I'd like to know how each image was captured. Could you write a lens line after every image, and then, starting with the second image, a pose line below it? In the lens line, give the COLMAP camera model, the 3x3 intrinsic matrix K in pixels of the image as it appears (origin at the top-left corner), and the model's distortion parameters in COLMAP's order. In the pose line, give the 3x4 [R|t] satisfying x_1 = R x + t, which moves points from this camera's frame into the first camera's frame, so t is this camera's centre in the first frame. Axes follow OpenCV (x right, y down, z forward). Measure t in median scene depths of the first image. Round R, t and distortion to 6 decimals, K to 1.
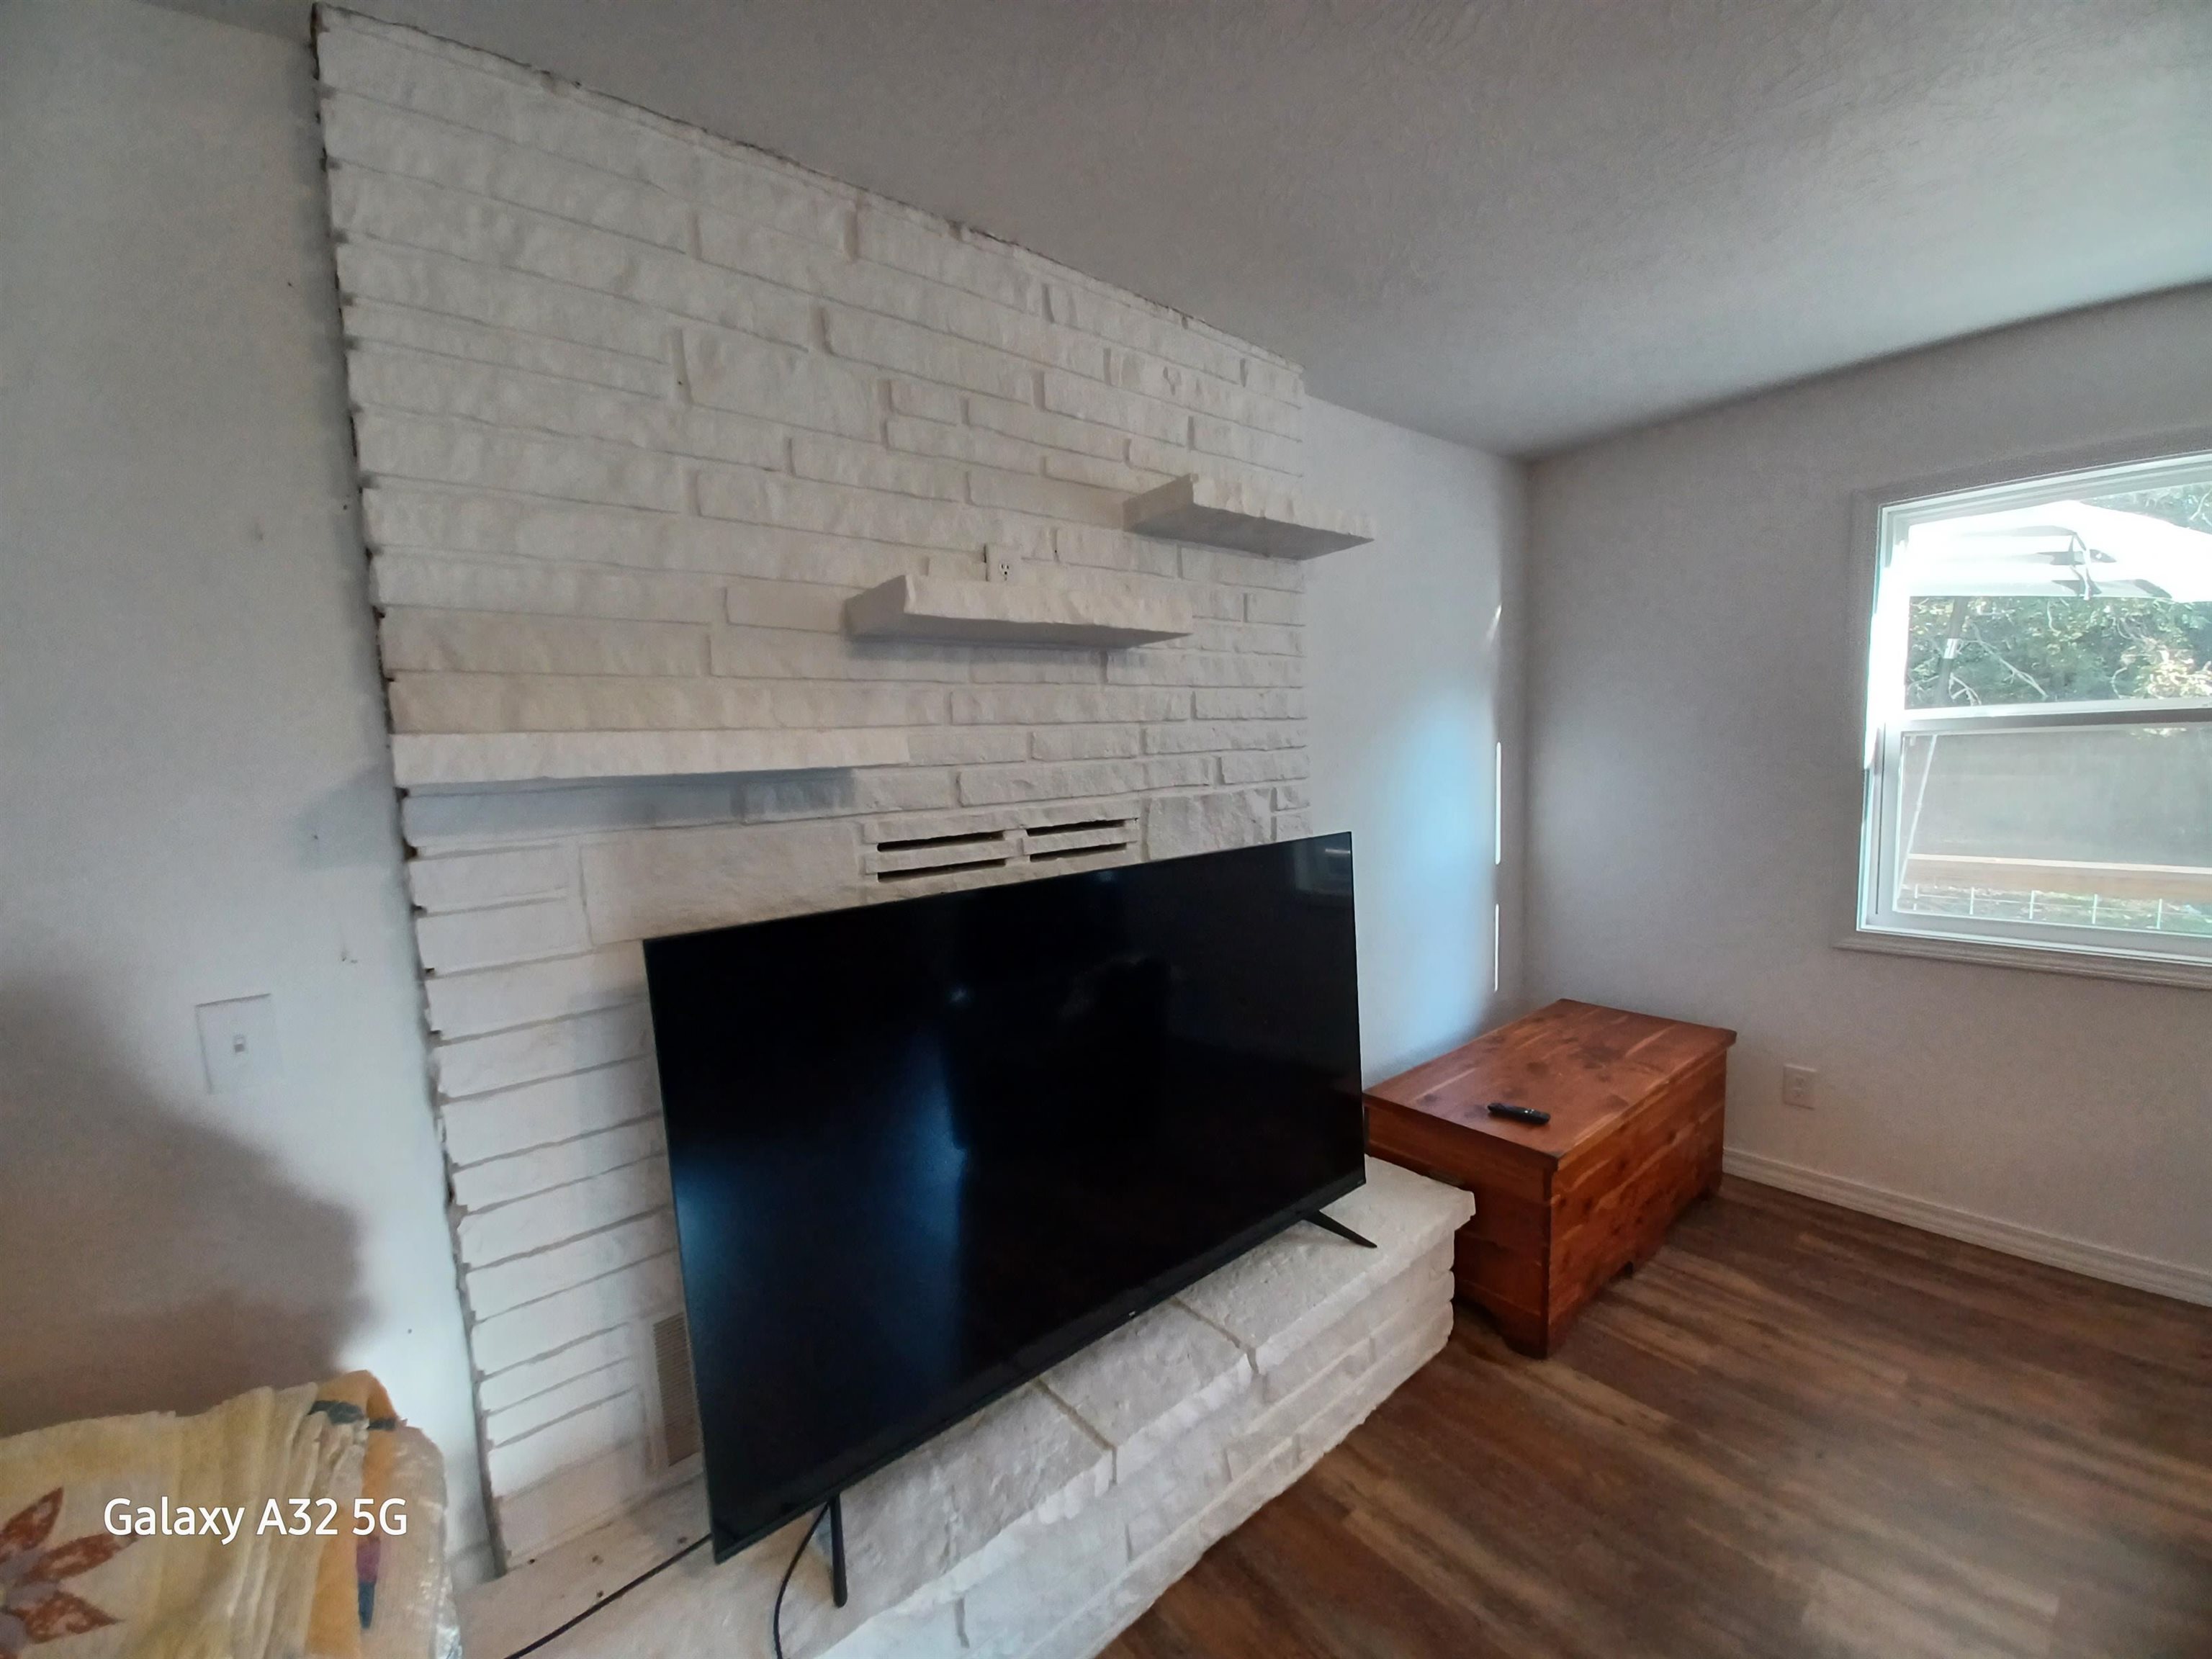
lens RADIAL K [[871.8, 0, 1108.2], [0, 871.8, 844.1], [0, 0, 1]] dist [0.028789, -0.018674]
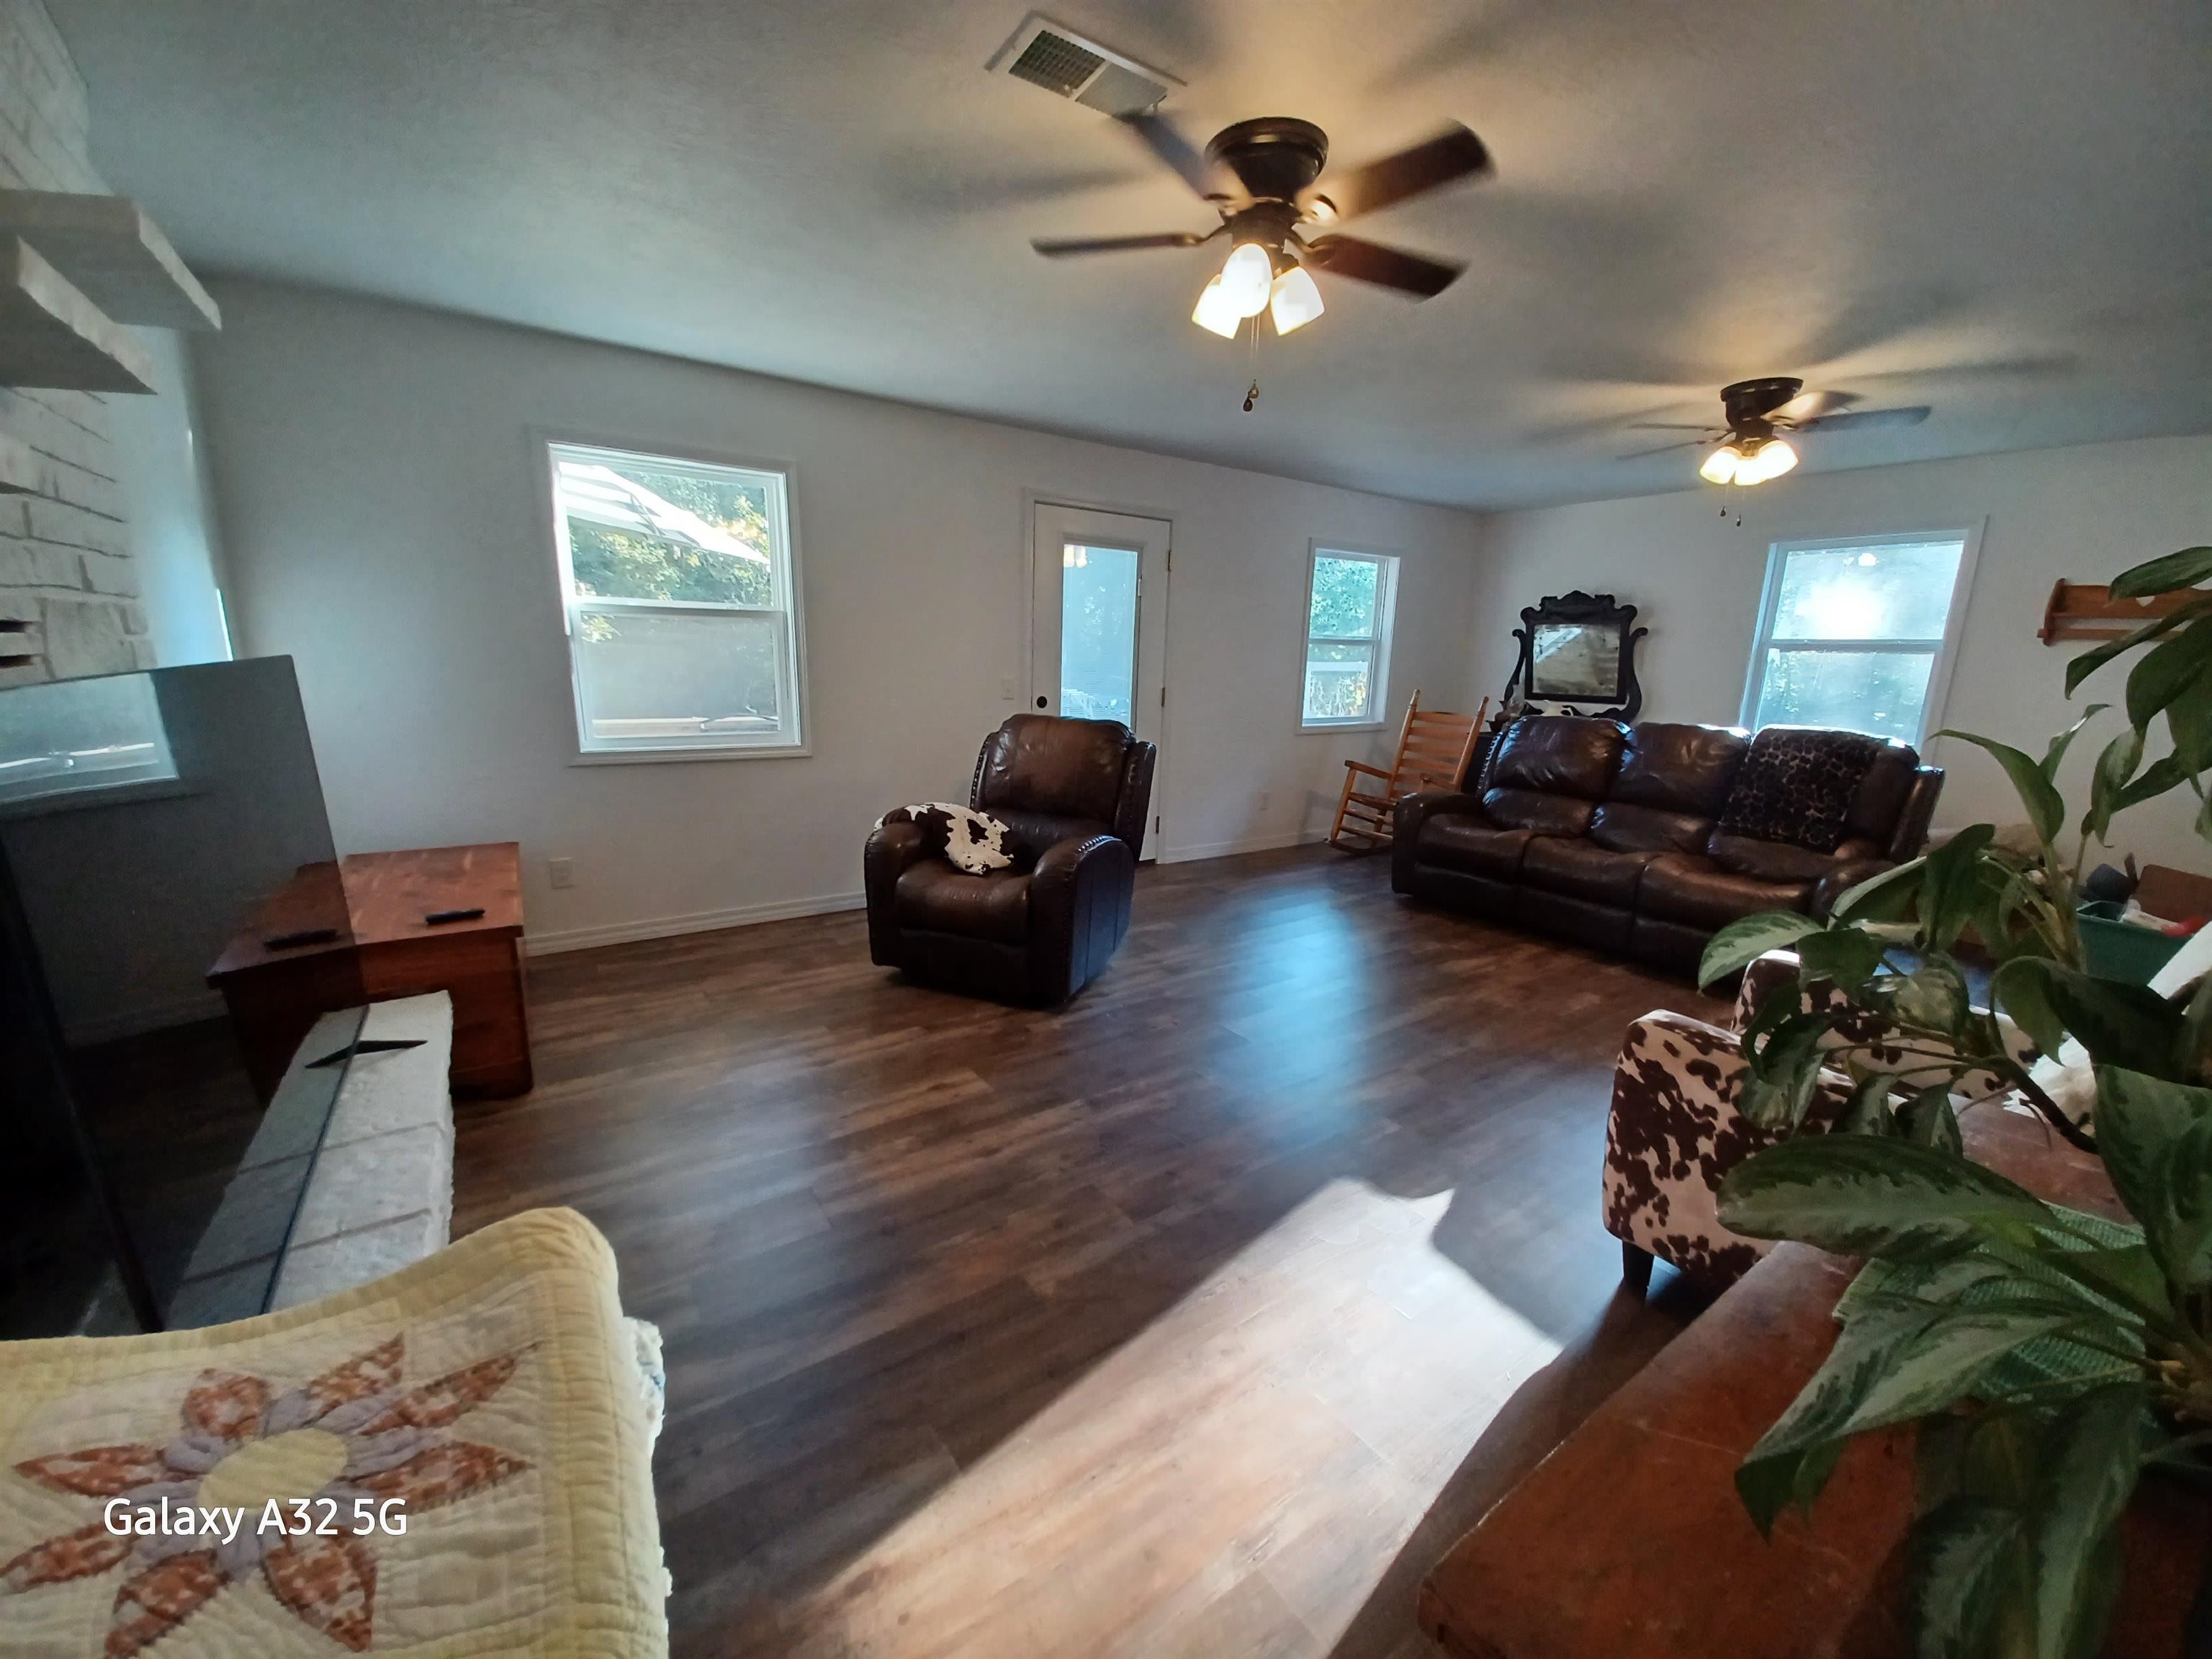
lens RADIAL K [[871.8, 0, 1108.2], [0, 871.8, 844.1], [0, 0, 1]] dist [0.028789, -0.018674]
pose [[0.076849, -0.167151, 0.982932, -0.592998], [0.078624, 0.983793, 0.161151, 0.097534], [-0.993938, 0.064898, 0.088745, 0.046594]]
